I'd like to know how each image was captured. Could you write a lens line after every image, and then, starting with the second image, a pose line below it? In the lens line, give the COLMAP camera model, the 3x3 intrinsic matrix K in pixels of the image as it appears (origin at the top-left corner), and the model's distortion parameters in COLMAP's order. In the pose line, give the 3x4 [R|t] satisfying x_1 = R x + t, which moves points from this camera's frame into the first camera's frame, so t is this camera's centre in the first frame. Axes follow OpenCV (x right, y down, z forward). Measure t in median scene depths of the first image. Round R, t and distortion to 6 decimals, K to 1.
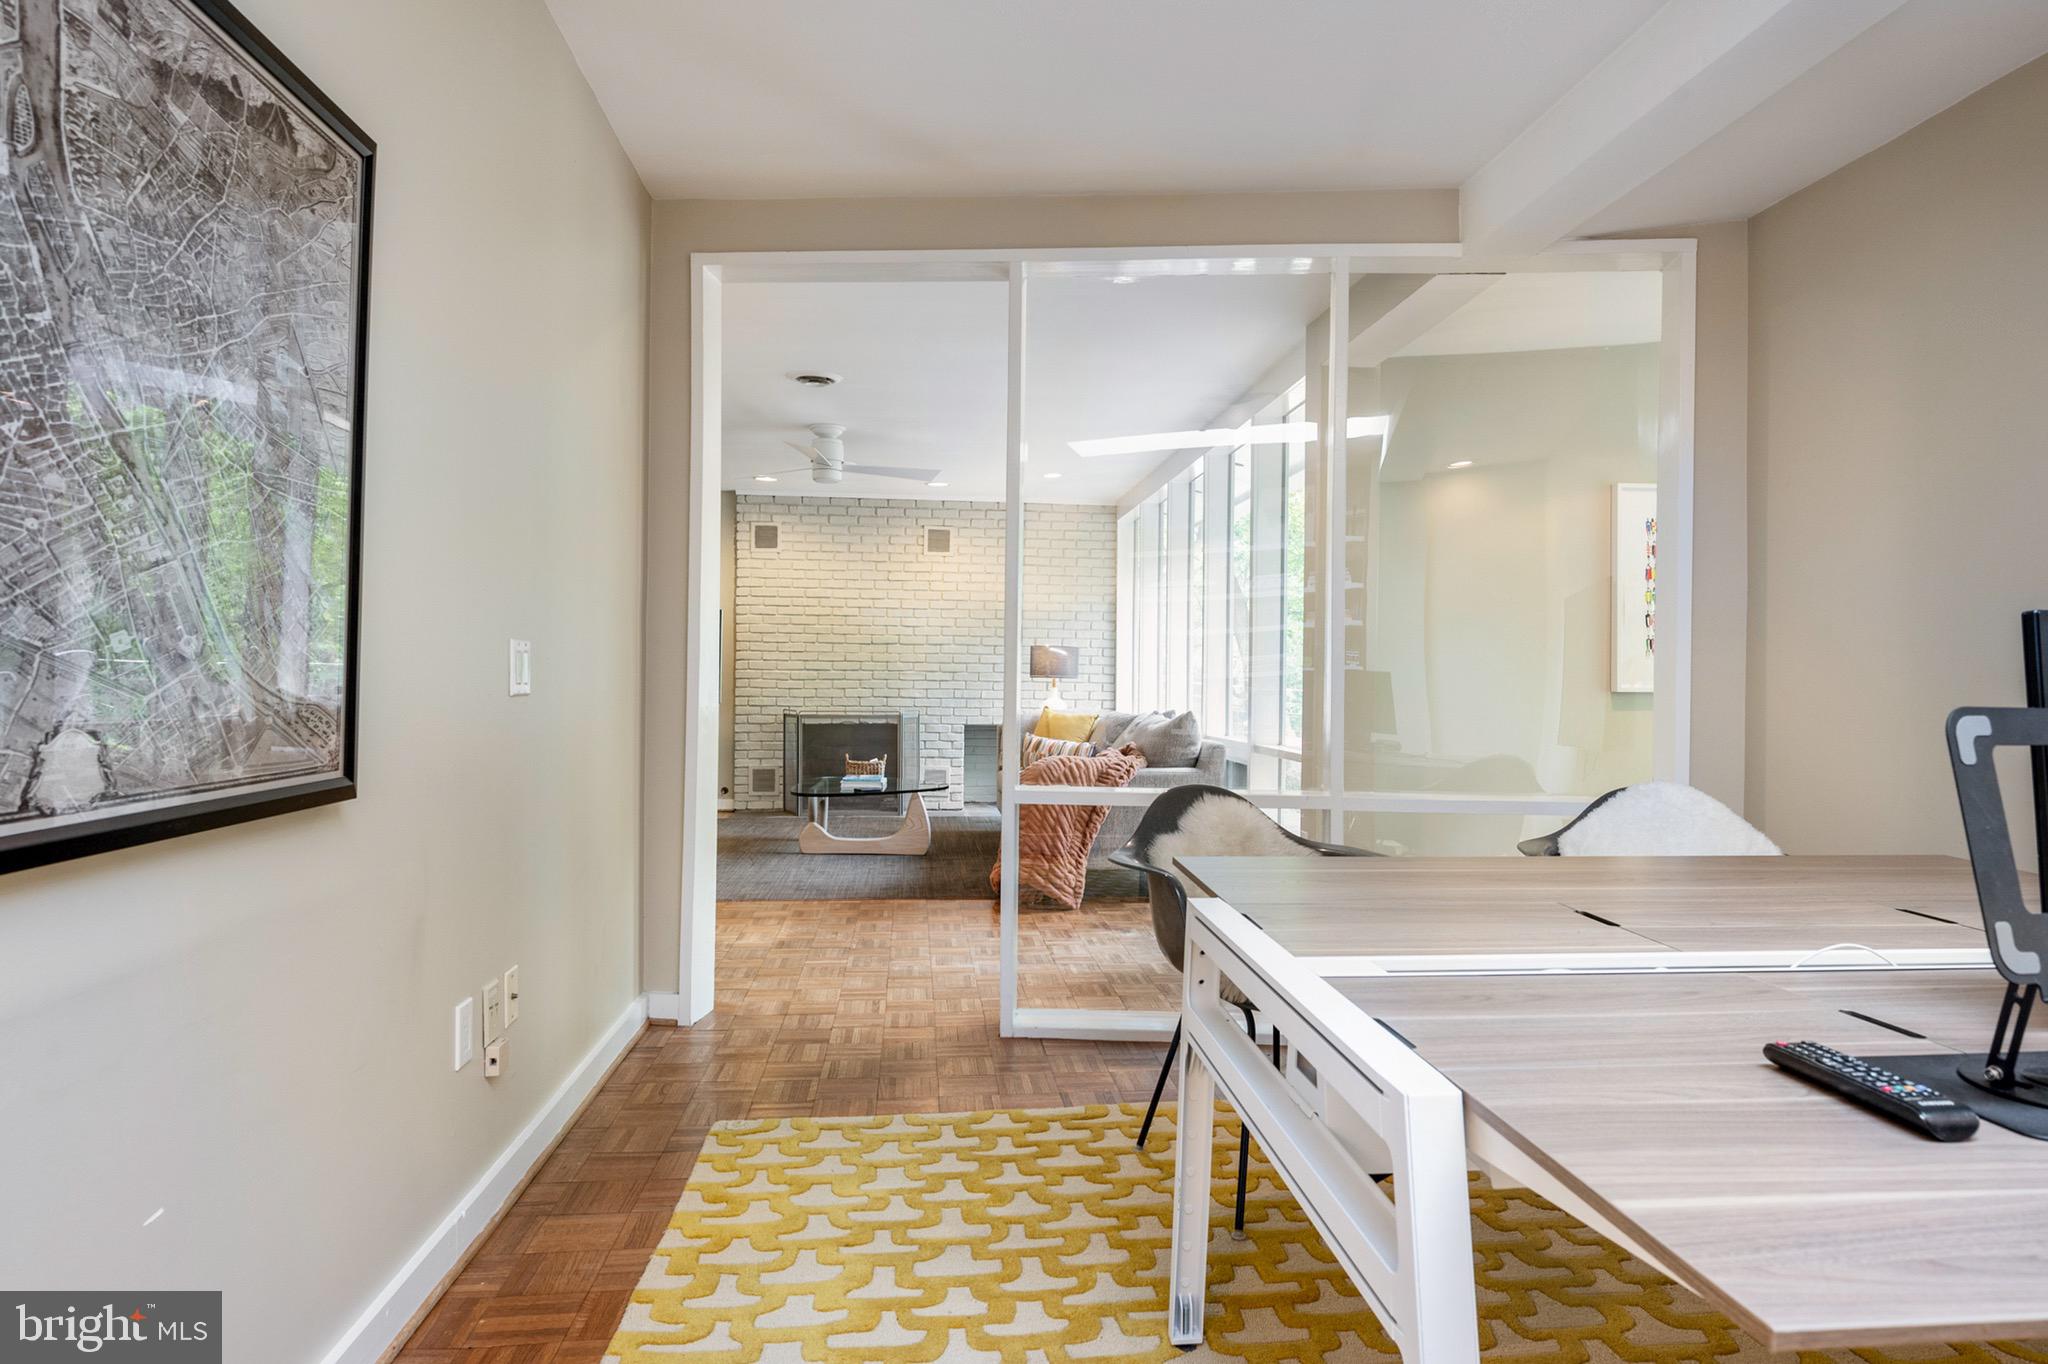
lens RADIAL K [[1238.0, 0, 1045.1], [0, 1238.0, 677.5], [0, 0, 1]] dist [-0.000912, -0.000035]
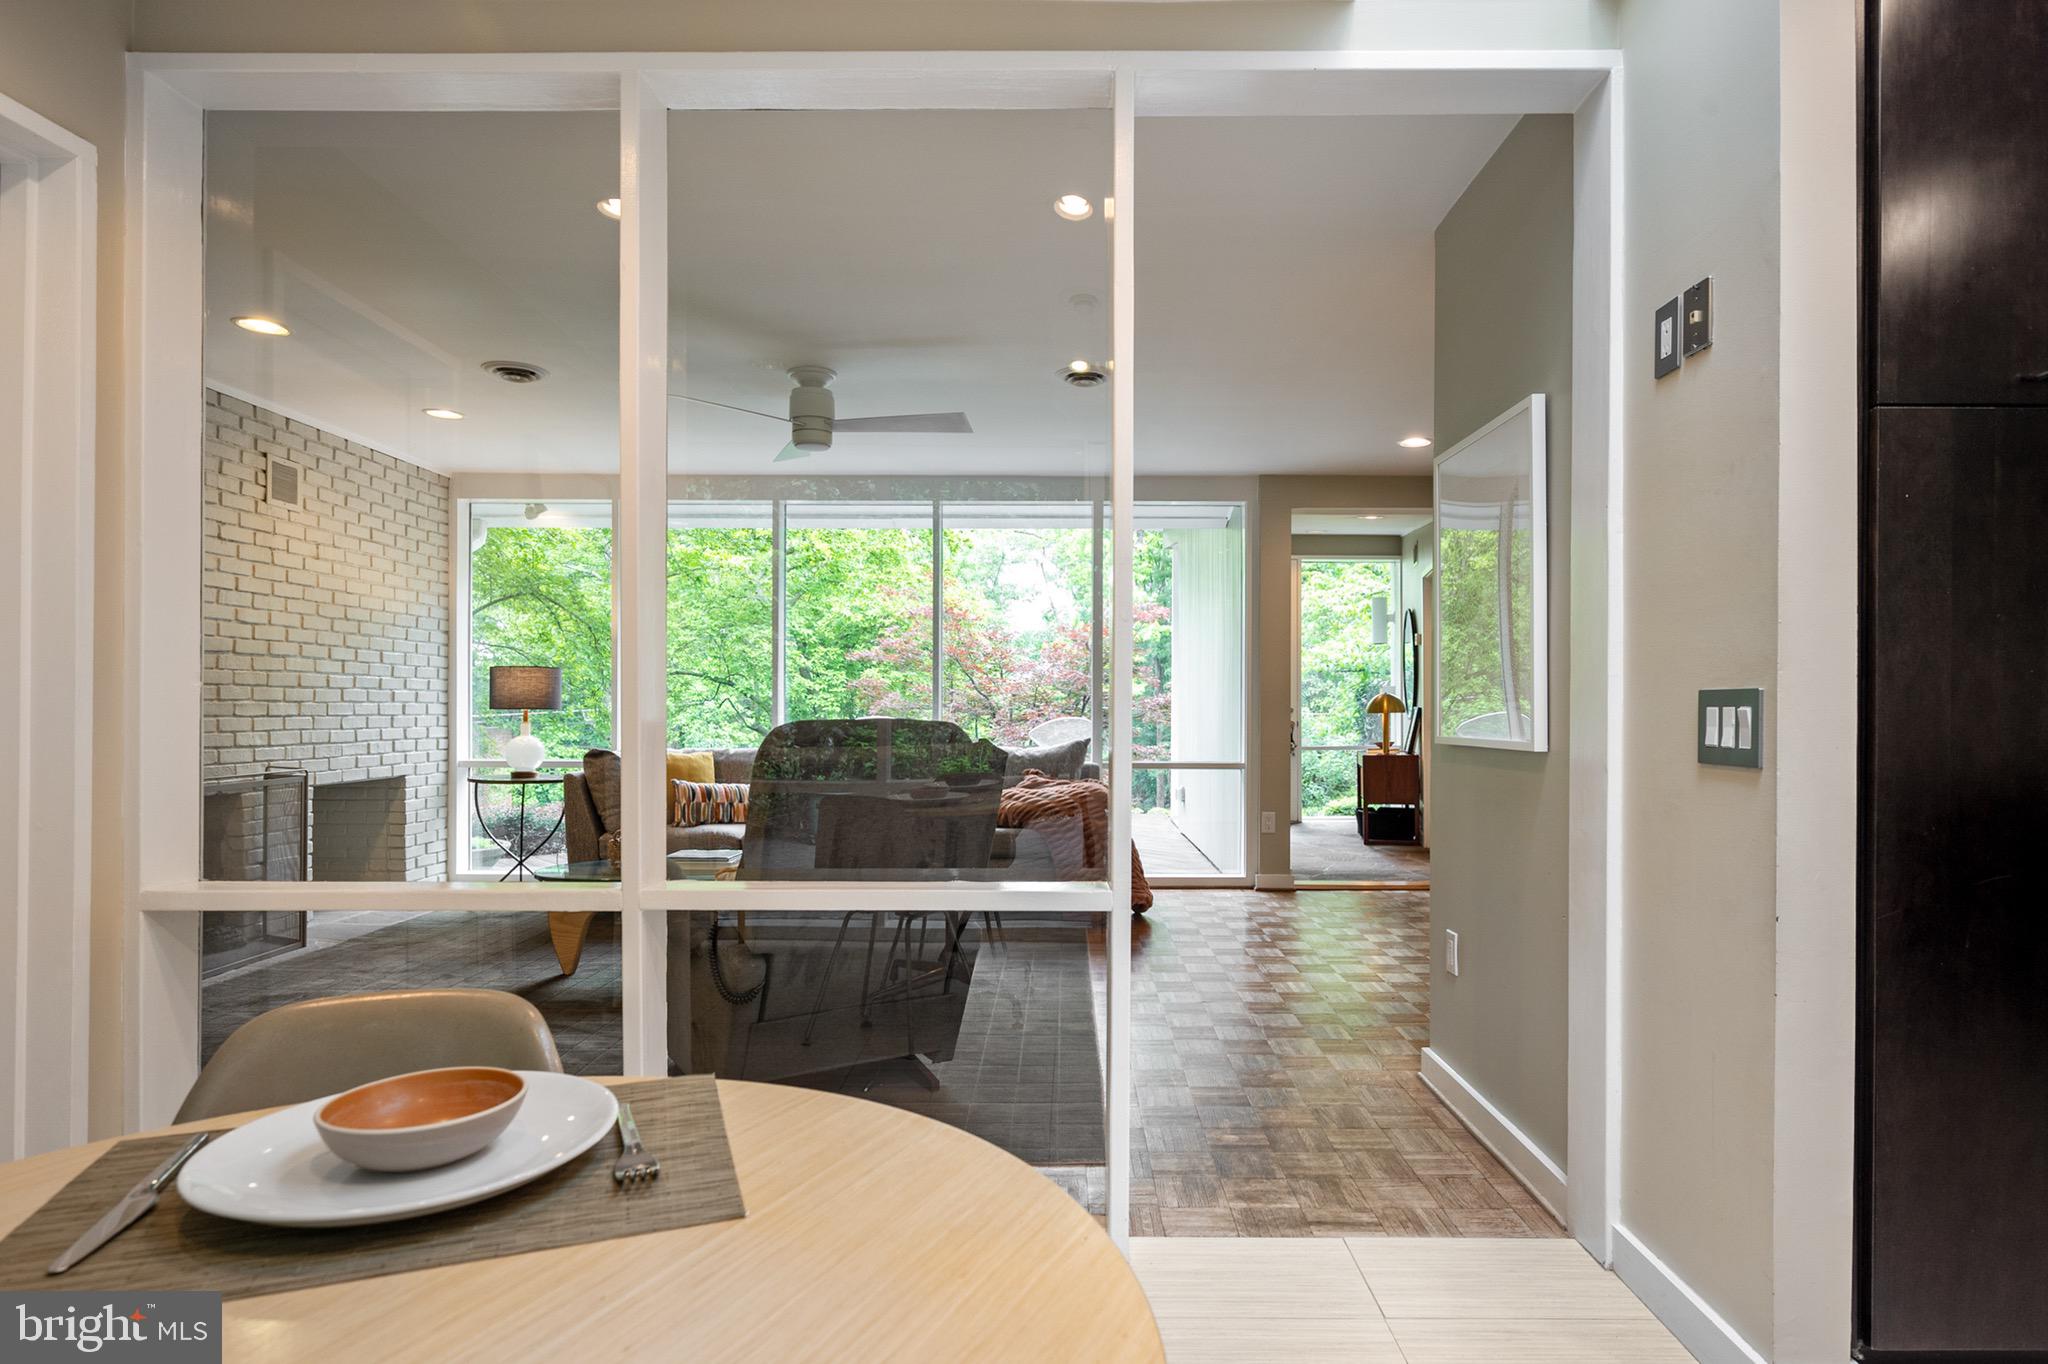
lens RADIAL K [[1125.4, 0, 1066.8], [0, 1125.4, 709.0], [0, 0, 1]] dist [0.001347, 0.000221]
pose [[0.108609, -0.013333, 0.993995, -0.595515], [-0.002925, 0.999901, 0.013732, -0.009629], [-0.994080, -0.004399, 0.108560, 0.568124]]
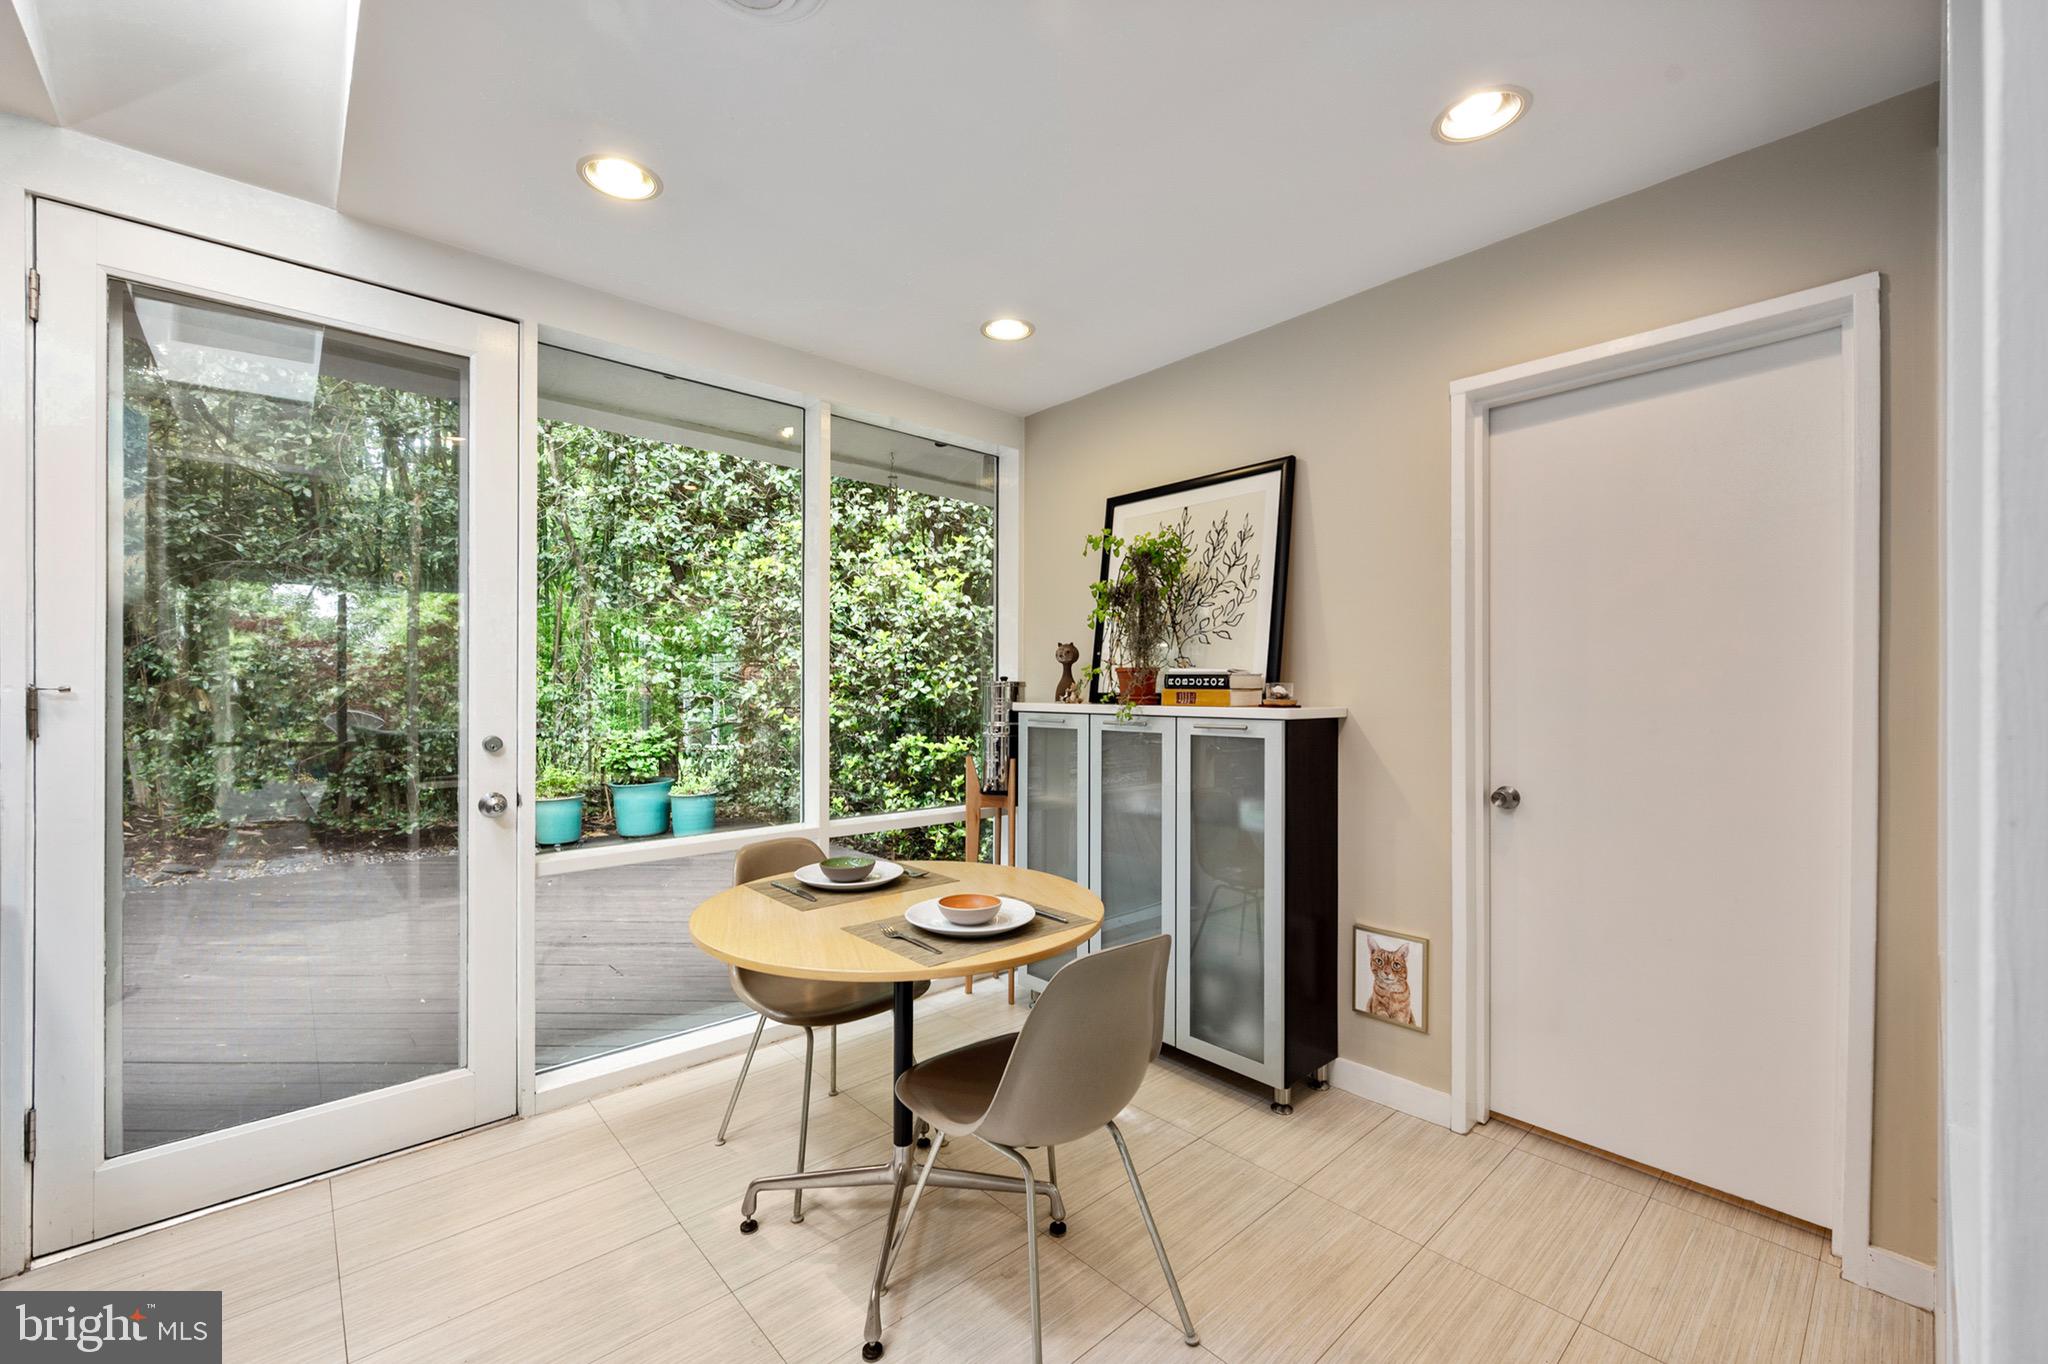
lens RADIAL K [[823.9, 0, 1025.2], [0, 823.9, 687.4], [0, 0, 1]] dist [-0.000114, -0.000115]
pose [[0.590614, -0.010782, -0.806882, -0.365407], [0.005021, 0.999940, -0.009686, -0.023592], [0.806938, 0.001669, 0.590633, 0.526701]]
